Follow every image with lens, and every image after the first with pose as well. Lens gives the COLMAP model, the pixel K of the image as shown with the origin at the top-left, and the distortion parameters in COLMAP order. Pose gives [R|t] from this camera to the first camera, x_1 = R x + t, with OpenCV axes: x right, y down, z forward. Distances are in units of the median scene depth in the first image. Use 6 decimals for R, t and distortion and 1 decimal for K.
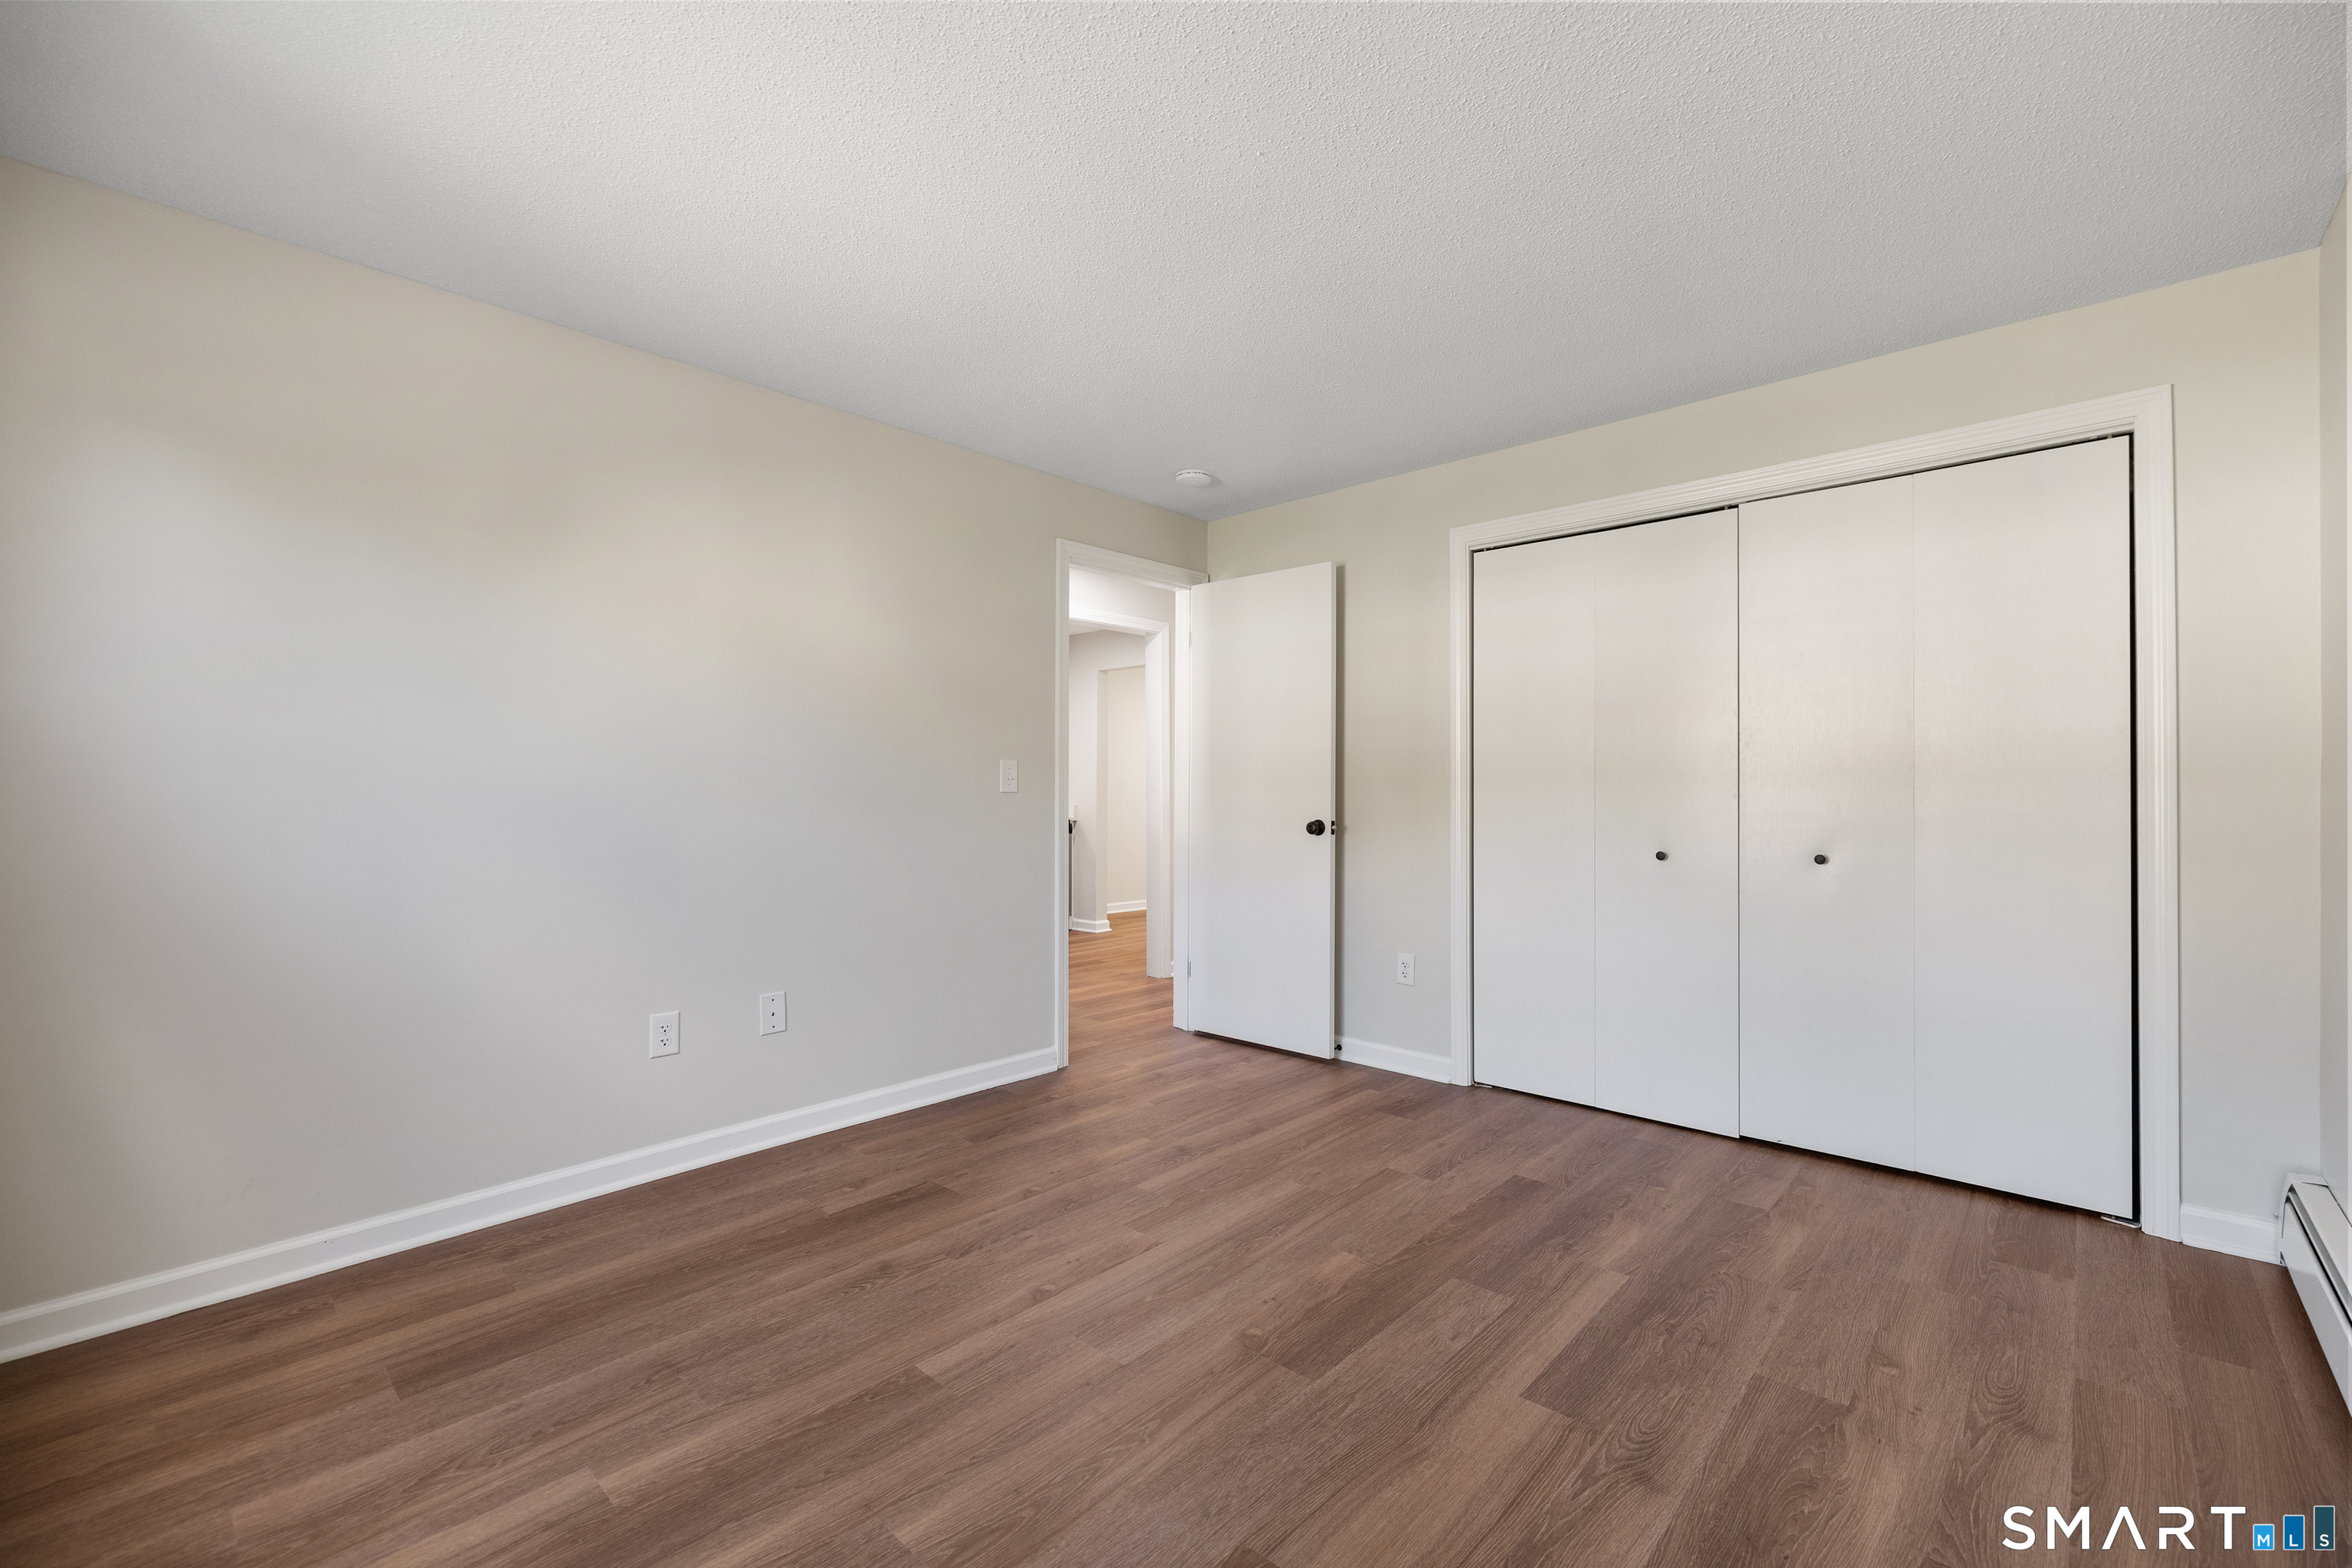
lens RADIAL K [[989.4, 0, 1183.7], [0, 989.4, 786.2], [0, 0, 1]] dist [-0.001315, -0.000270]
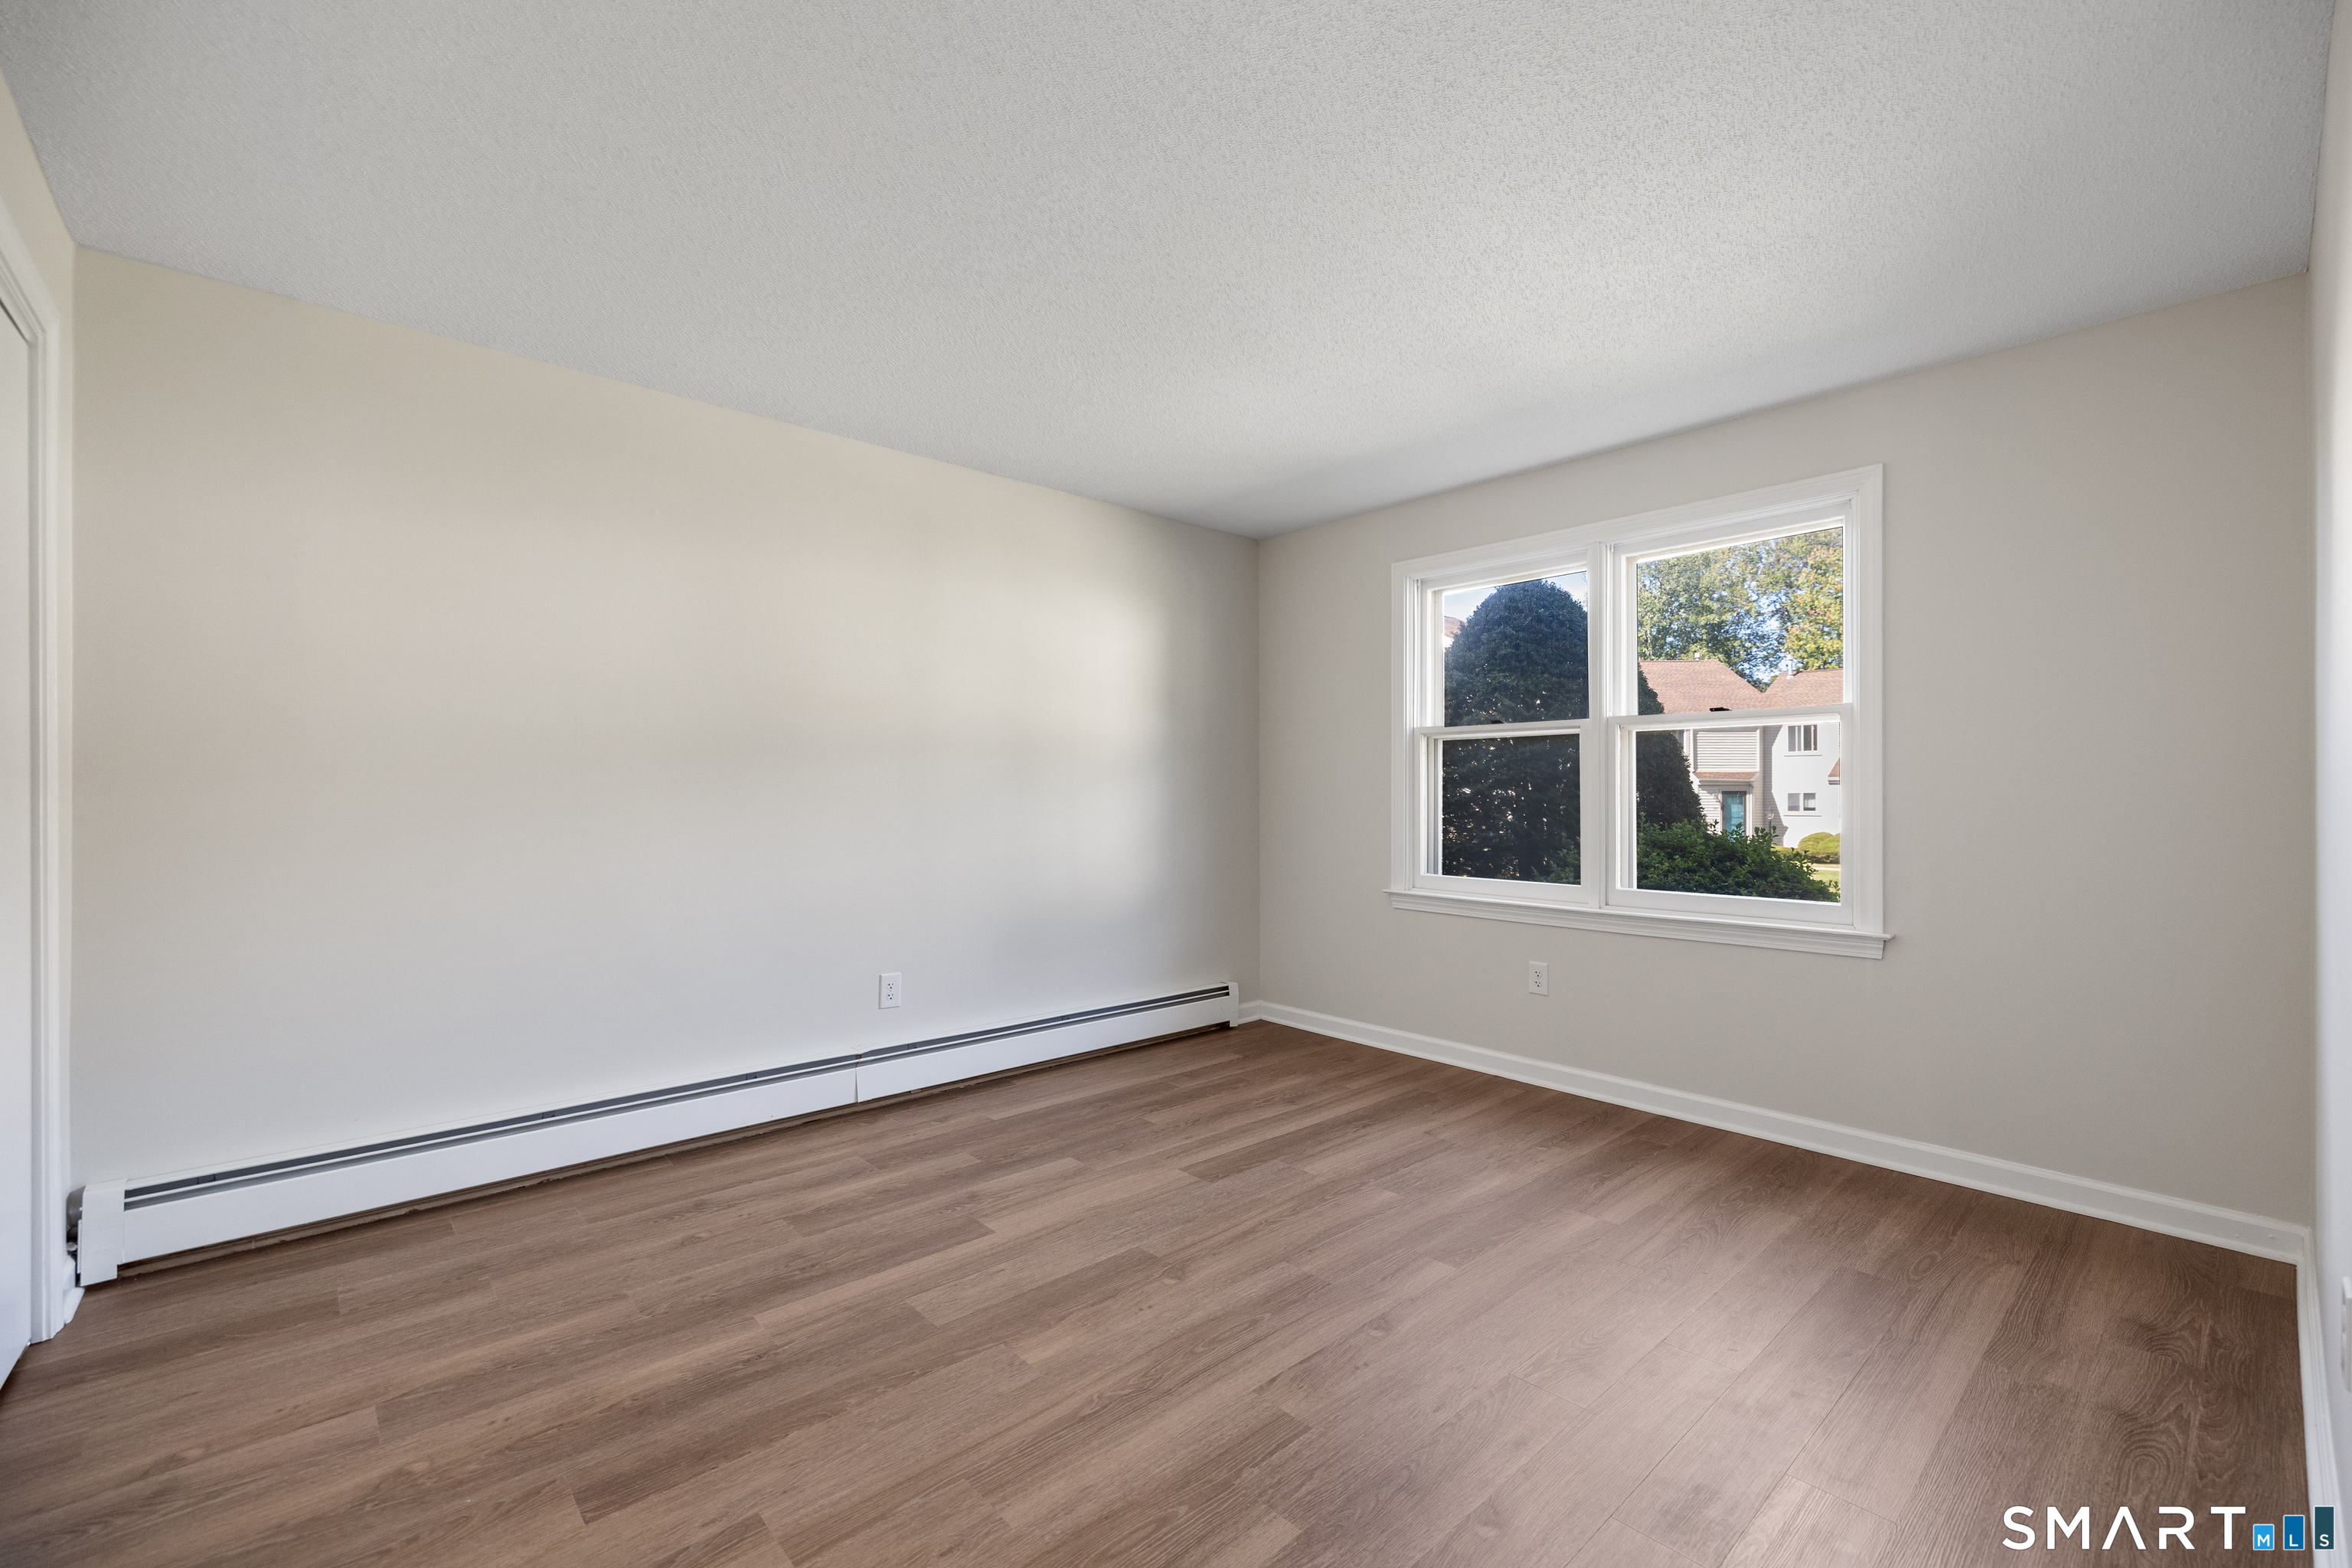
lens RADIAL K [[989.4, 0, 1183.7], [0, 989.4, 786.2], [0, 0, 1]] dist [-0.001315, -0.000270]
pose [[-0.995747, 0.001992, 0.092104, -0.043855], [0.000842, 0.999921, -0.012525, 0.006267], [-0.092122, -0.012394, -0.995671, 1.980671]]
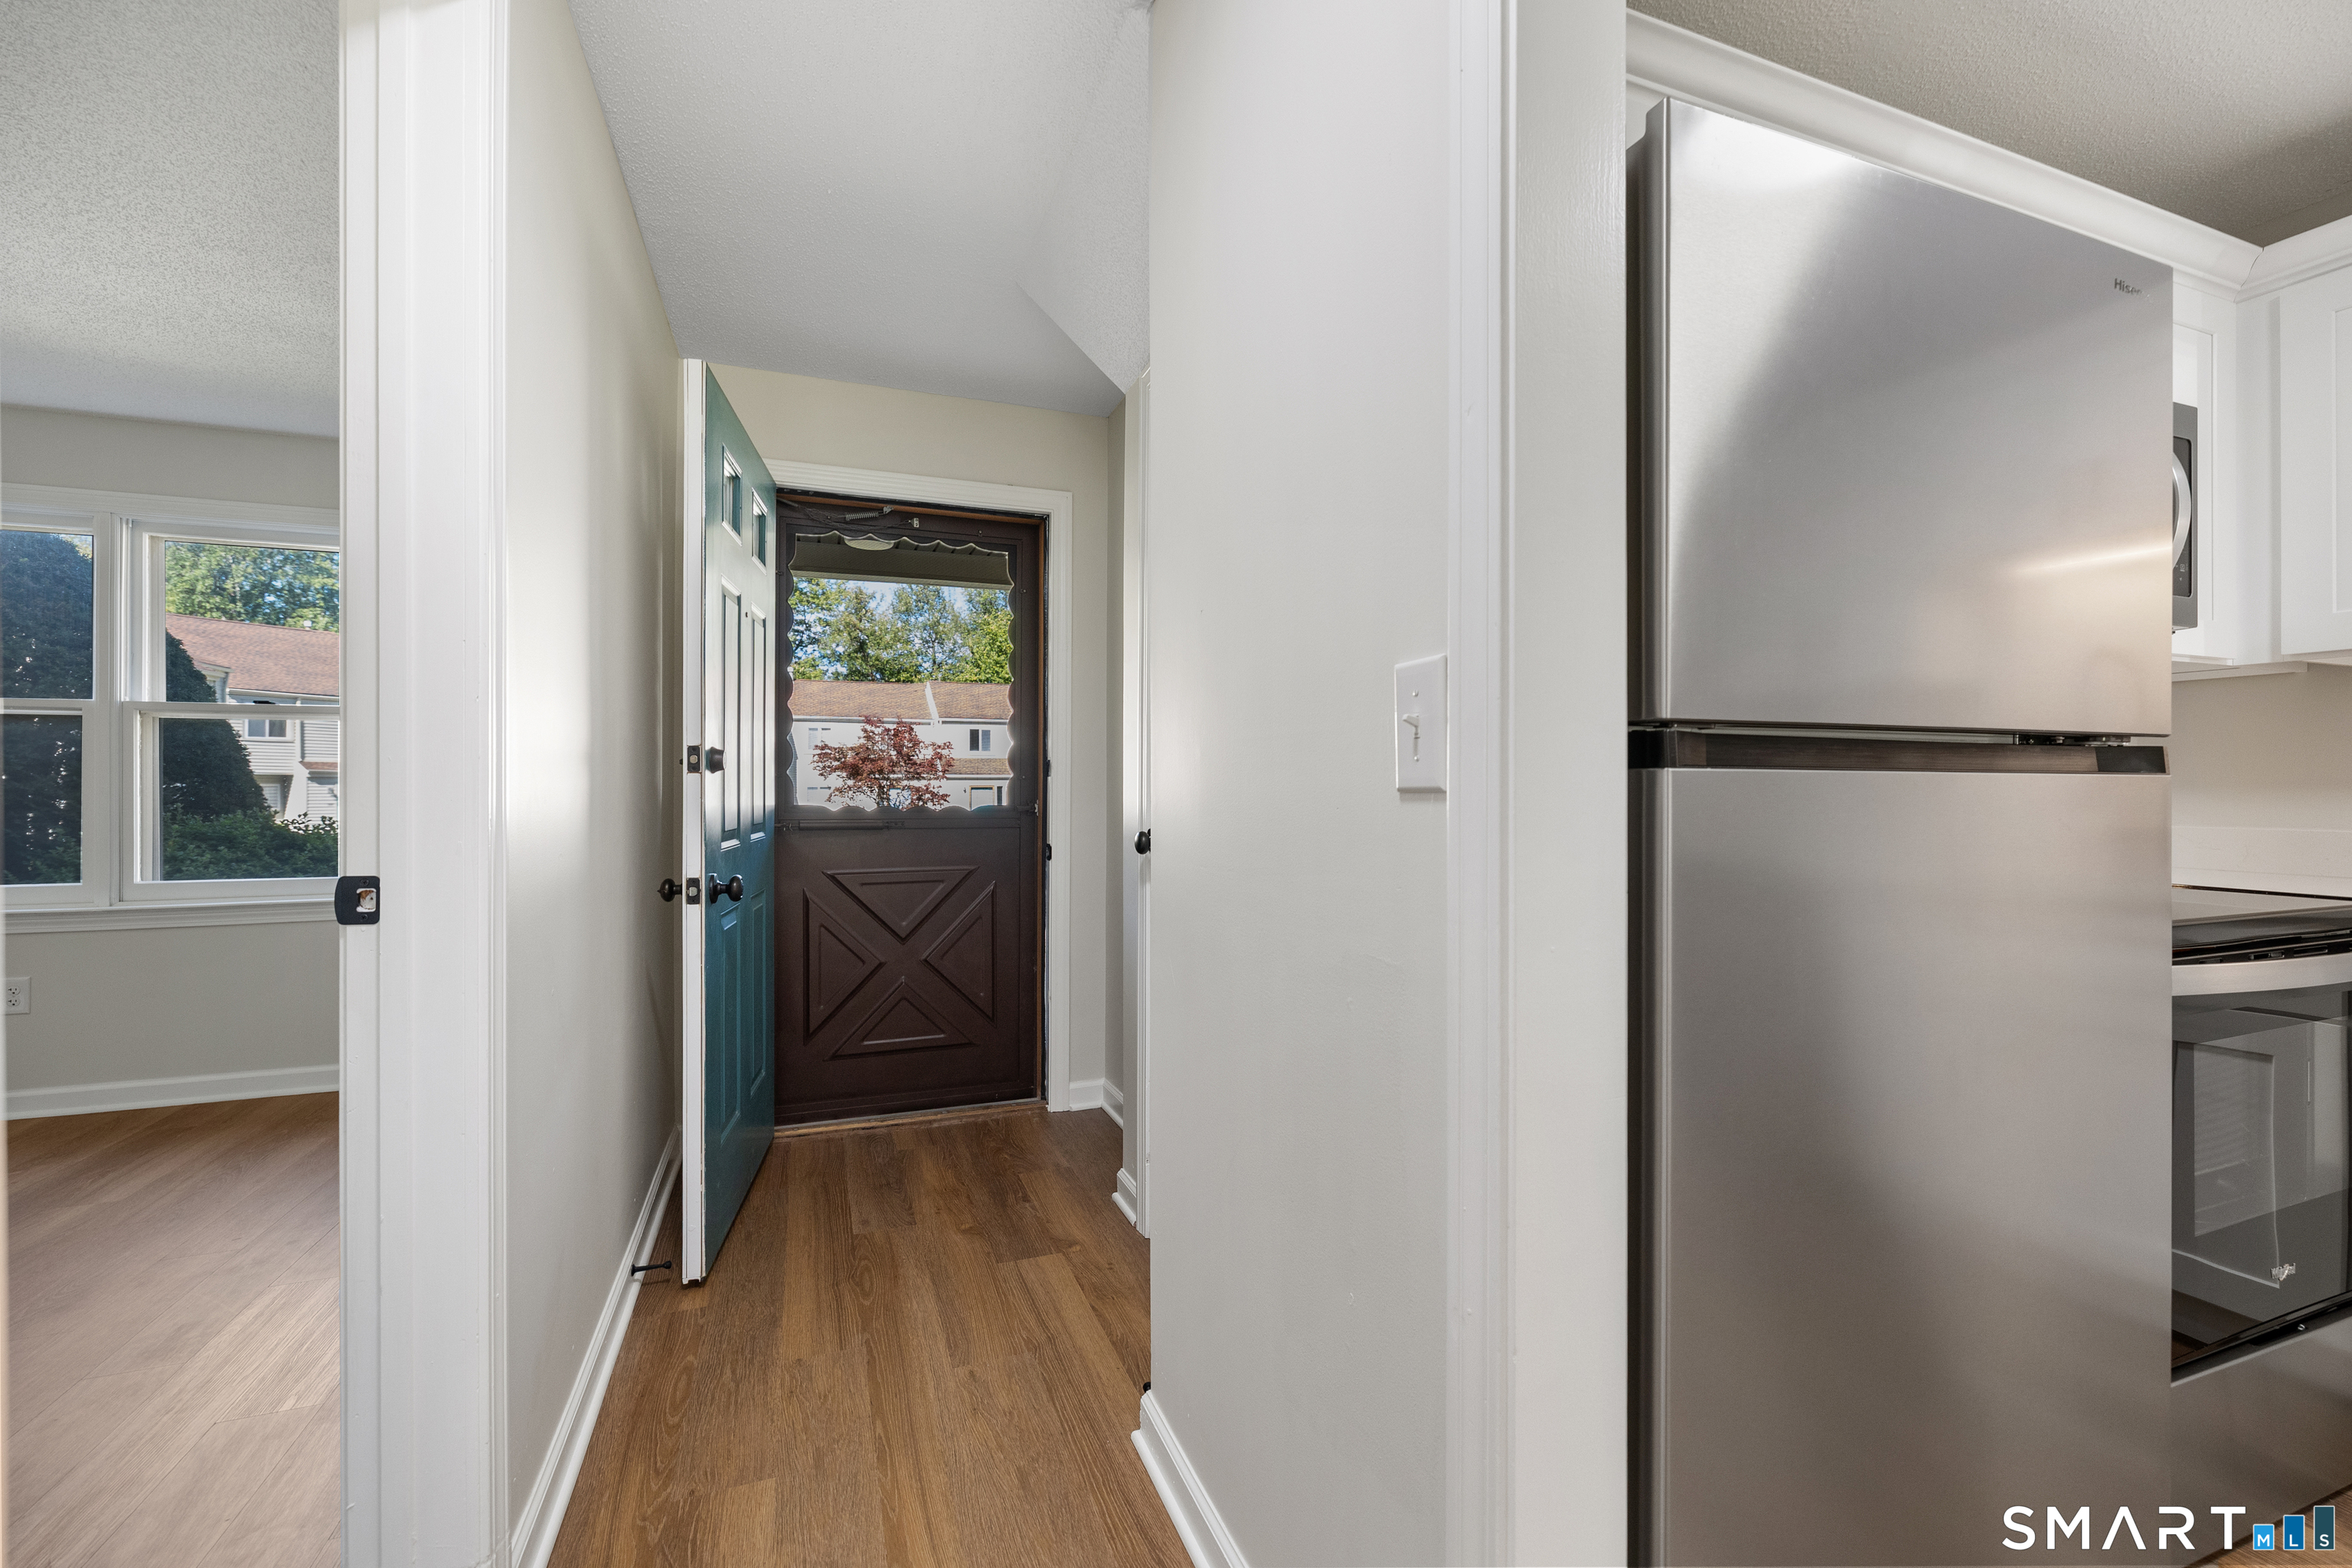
lens RADIAL K [[989.4, 0, 1183.7], [0, 989.4, 786.2], [0, 0, 1]] dist [-0.001315, -0.000270]
pose [[-0.442417, -0.000663, -0.896809, 0.061612], [0.004438, 0.999986, -0.002929, 0.017506], [0.896798, -0.005275, -0.442408, 2.476472]]
